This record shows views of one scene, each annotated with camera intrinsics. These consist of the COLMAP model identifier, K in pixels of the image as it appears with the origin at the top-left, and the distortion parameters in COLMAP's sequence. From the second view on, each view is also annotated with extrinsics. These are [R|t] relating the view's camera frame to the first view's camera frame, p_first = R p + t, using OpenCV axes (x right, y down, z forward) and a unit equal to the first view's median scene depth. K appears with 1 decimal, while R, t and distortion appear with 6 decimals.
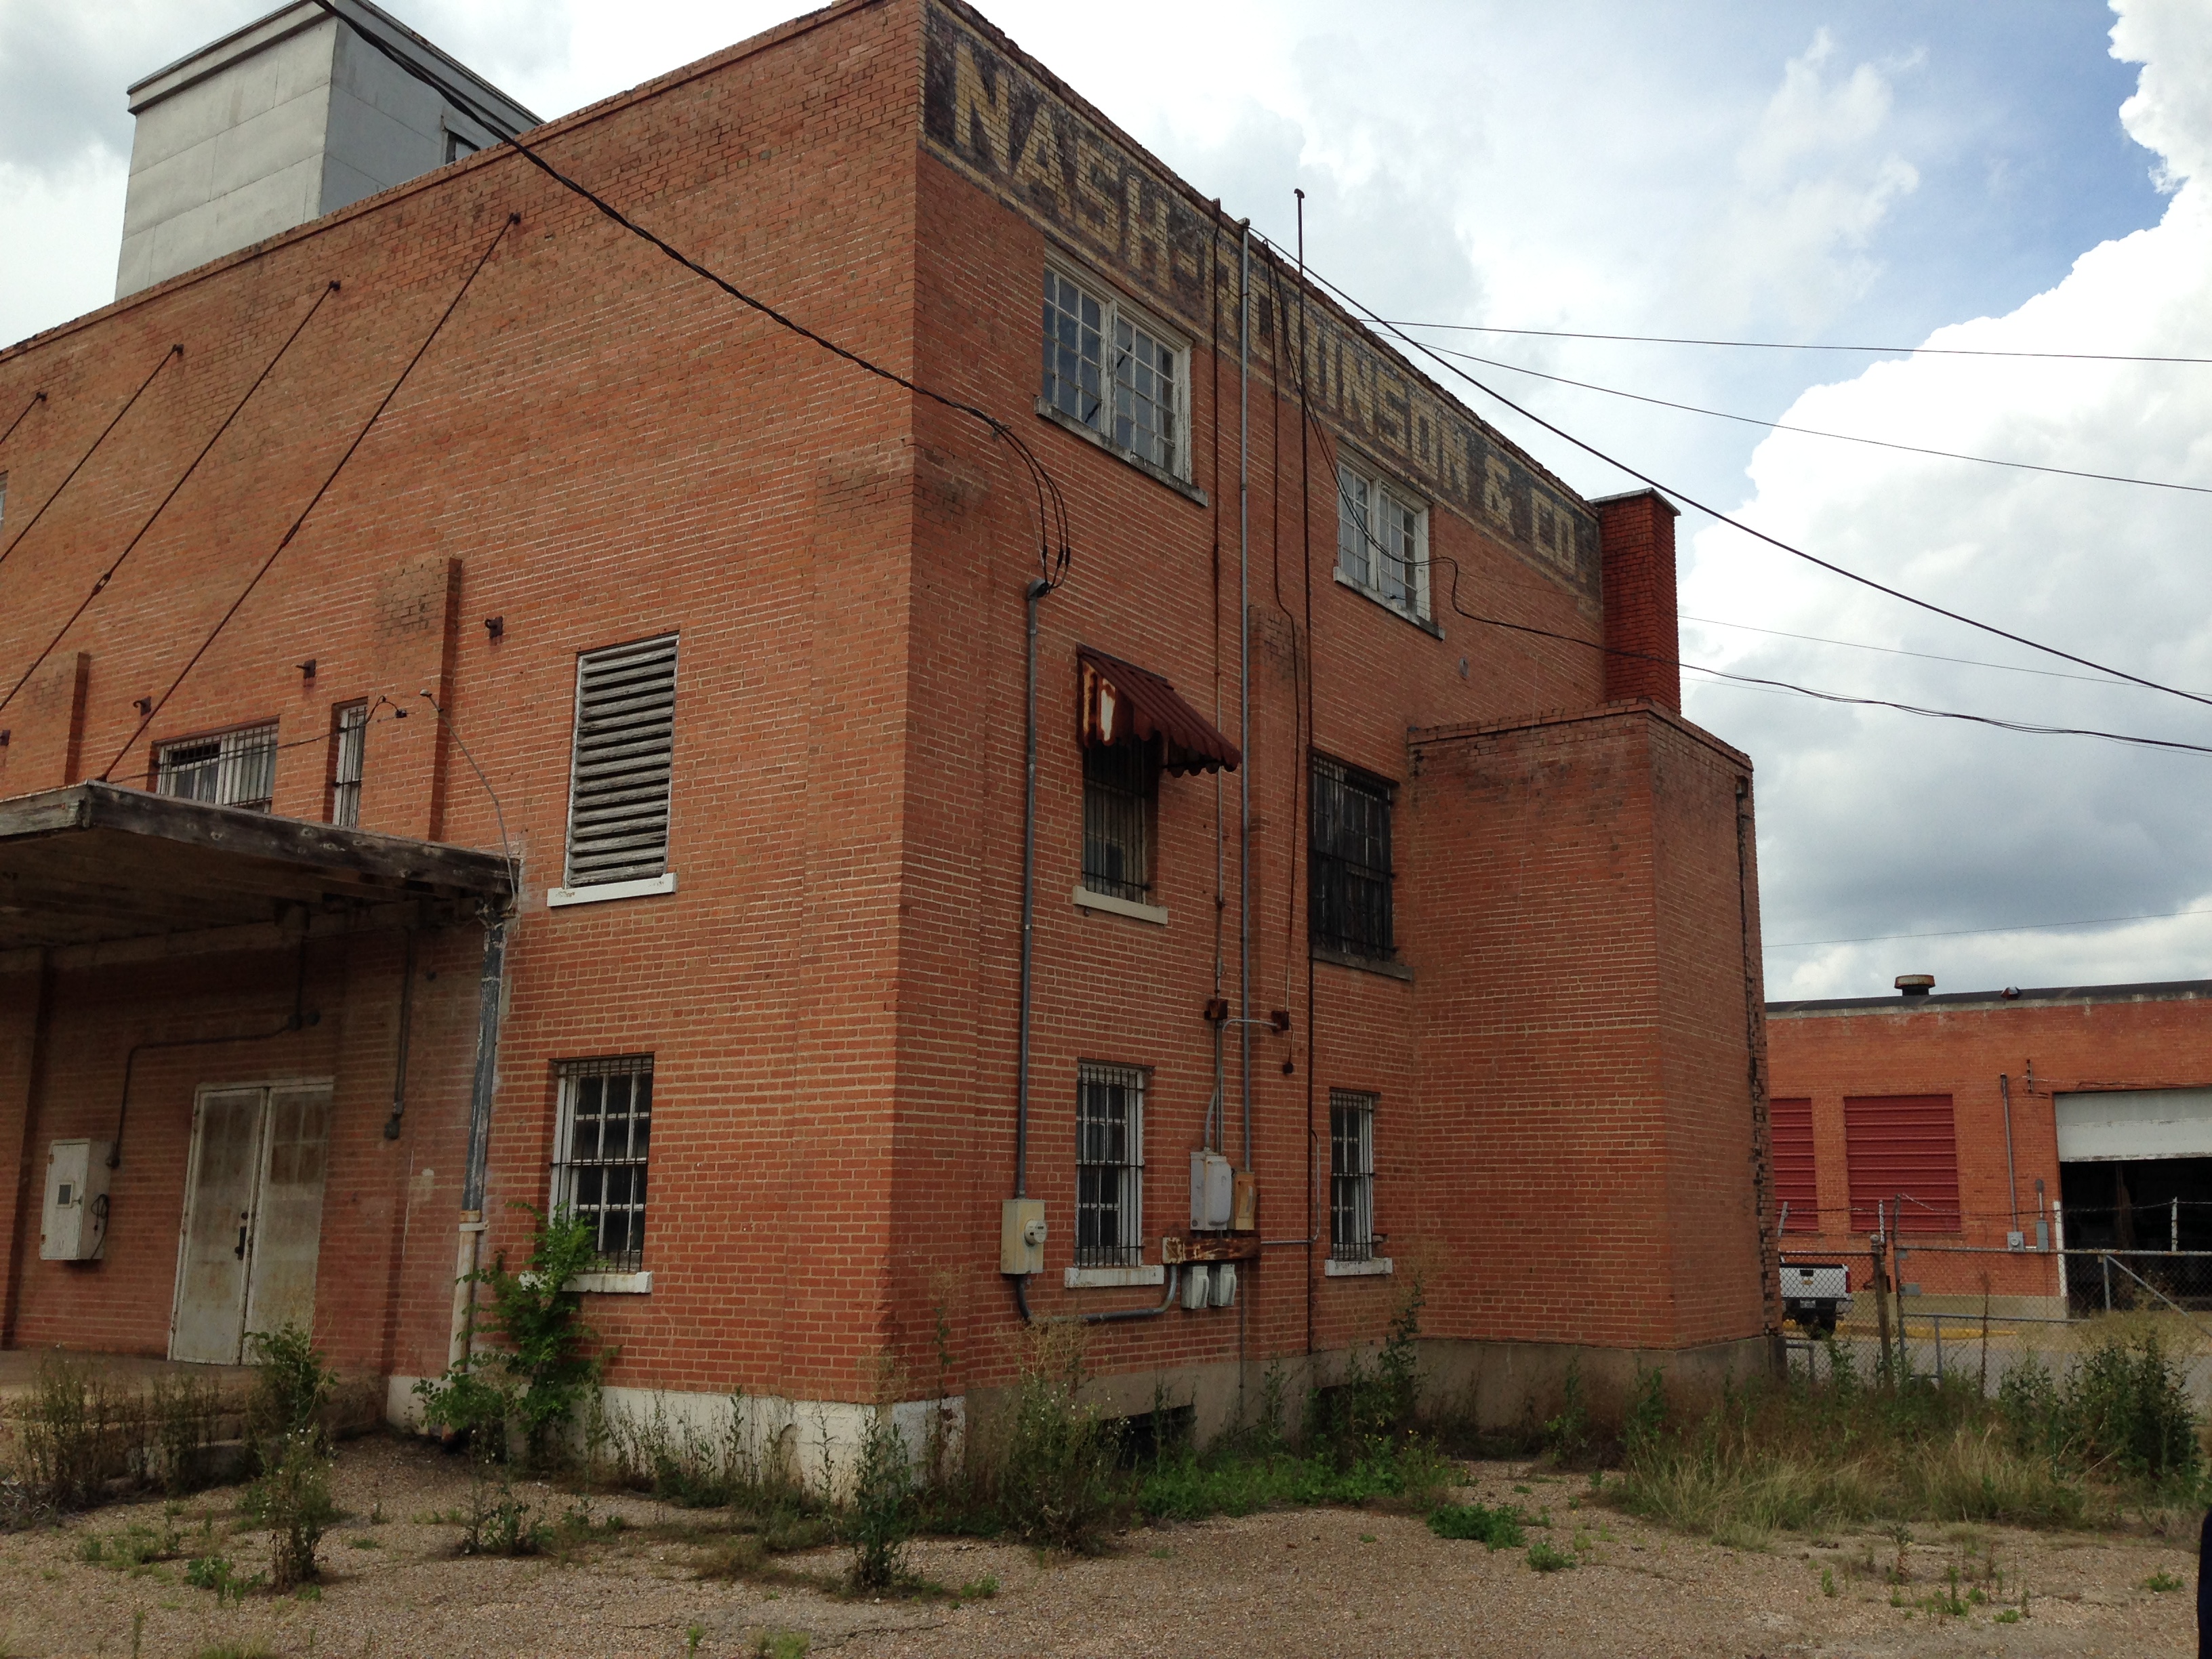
lens RADIAL K [[1989.9, 0, 1114.2], [0, 1989.9, 800.8], [0, 0, 1]] dist [0.098041, -0.166975]
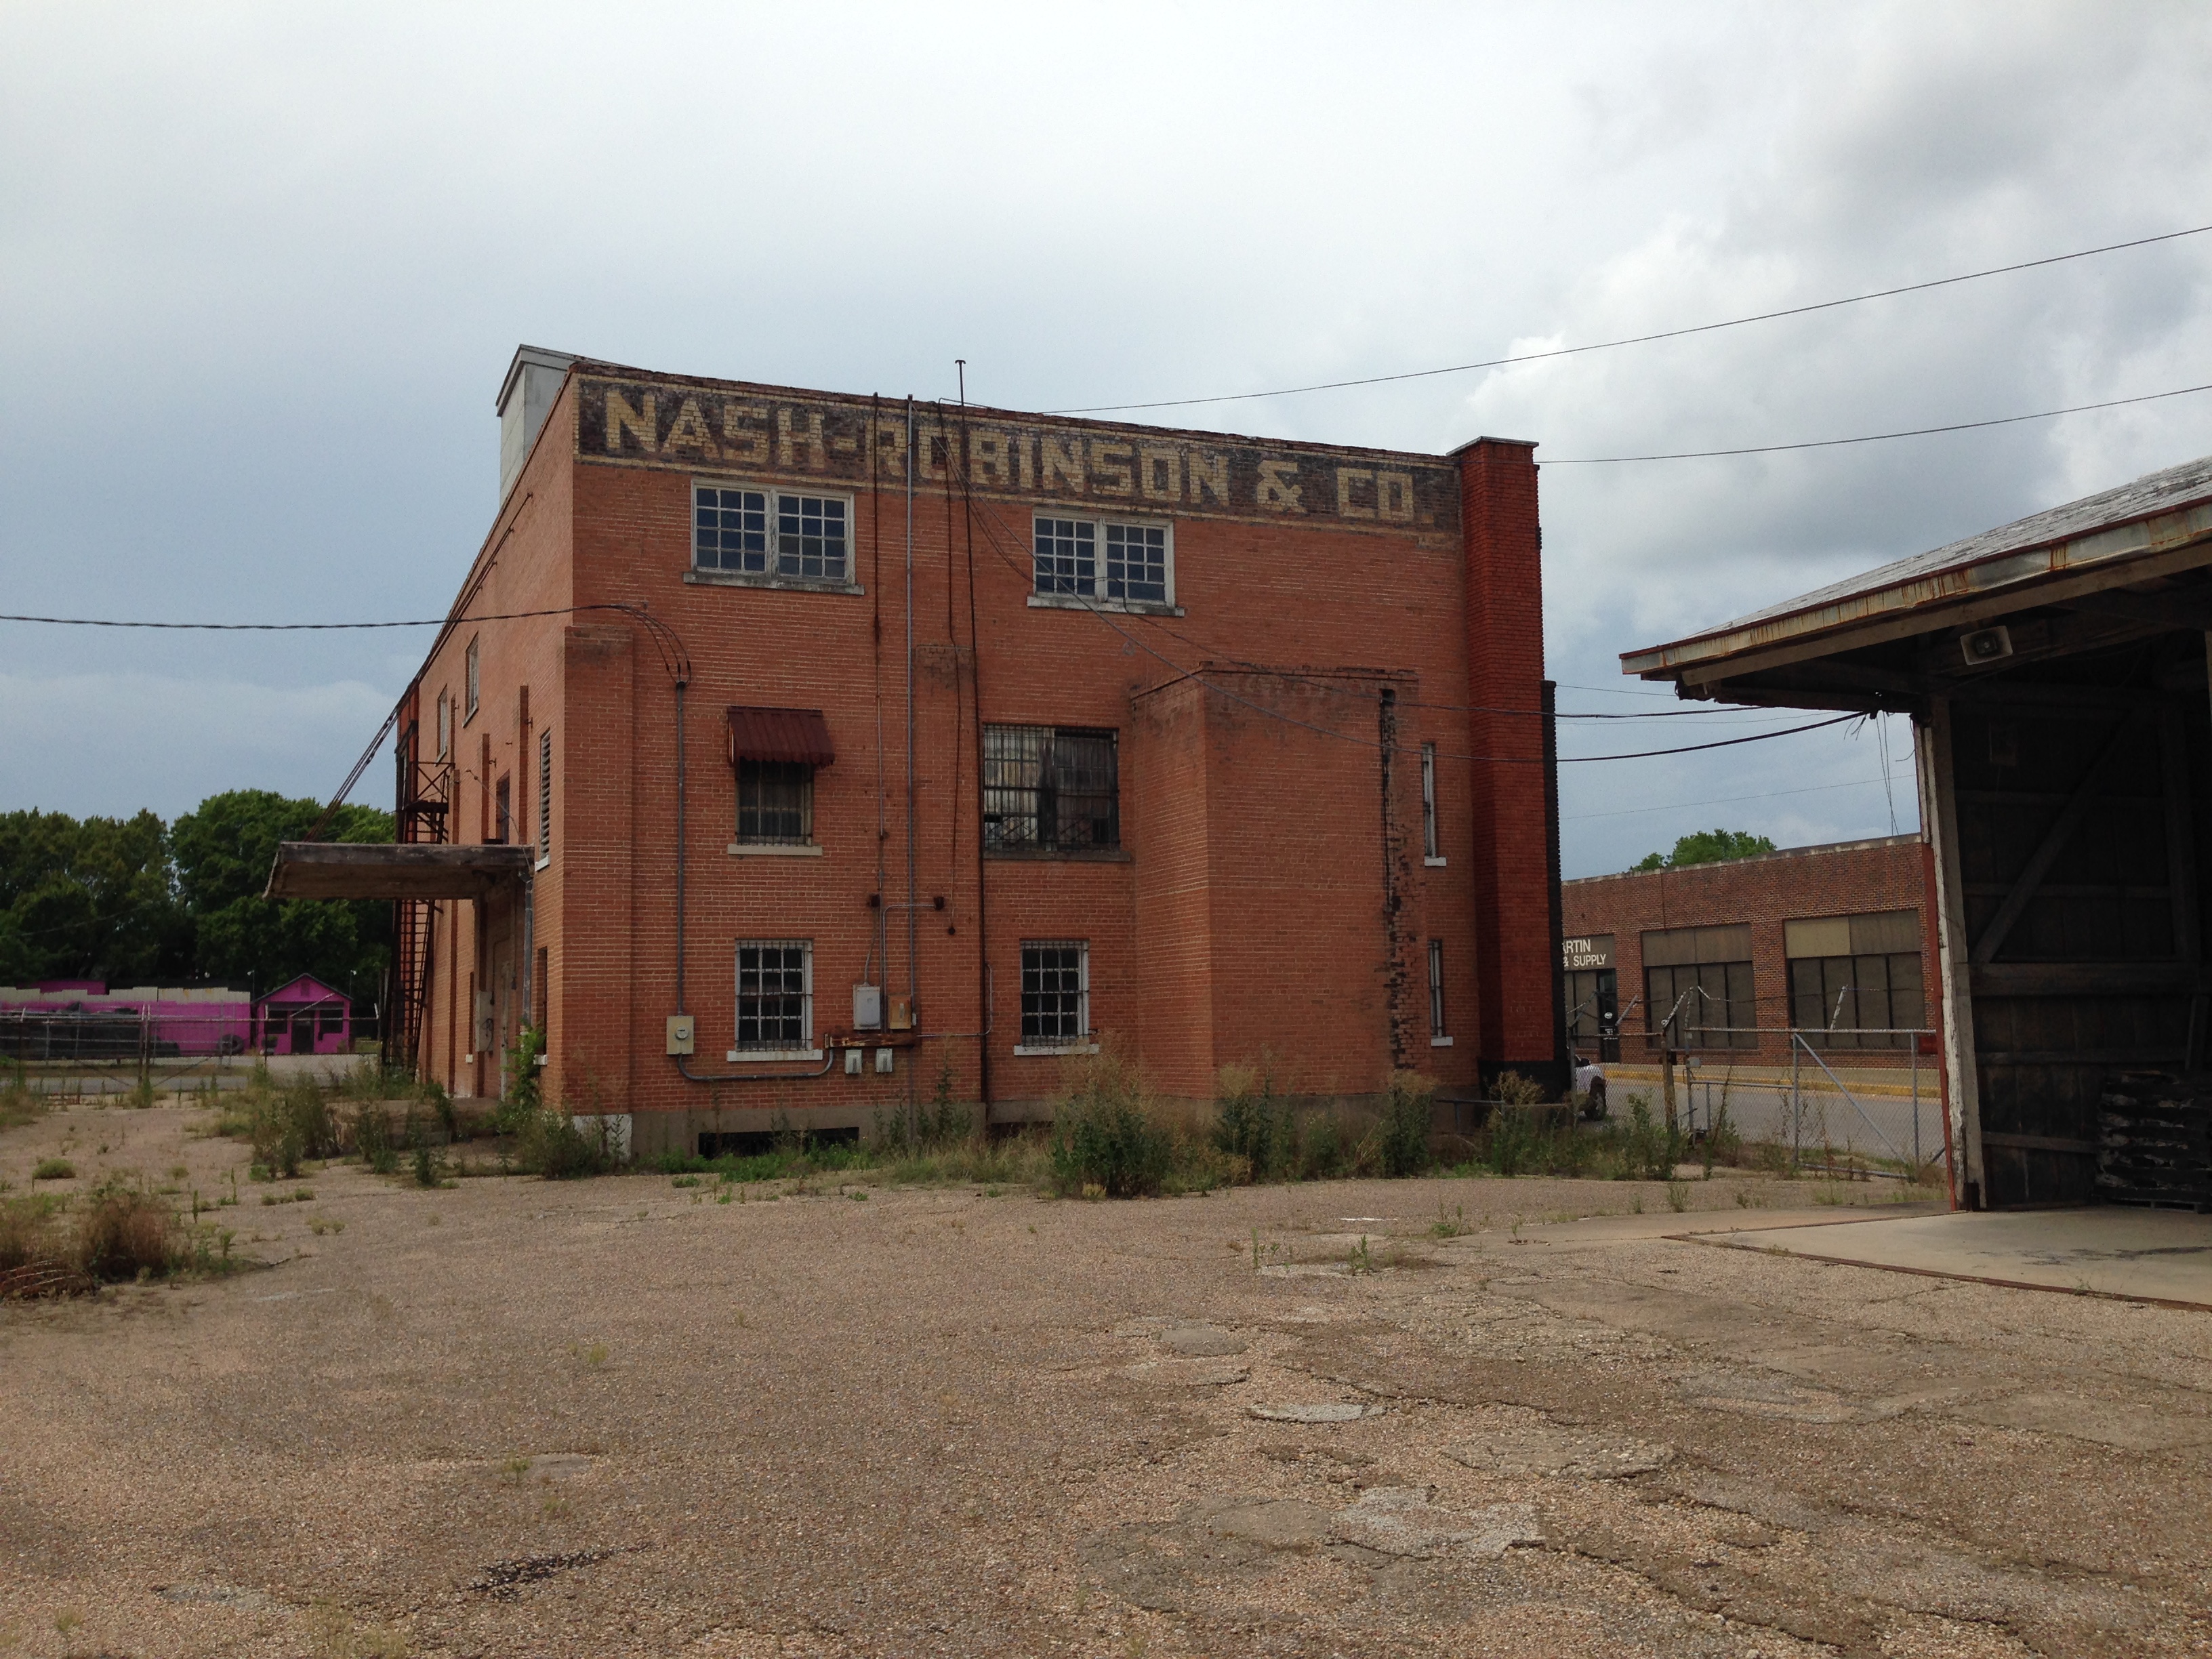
lens RADIAL K [[2072.0, 0, 1239.7], [0, 2072.0, 827.6], [0, 0, 1]] dist [0.012721, 0.016403]
pose [[0.842211, -0.067461, -0.534911, 1.294647], [0.128608, 0.988638, 0.077808, -0.054907], [0.523584, -0.134324, 0.841318, -0.316095]]
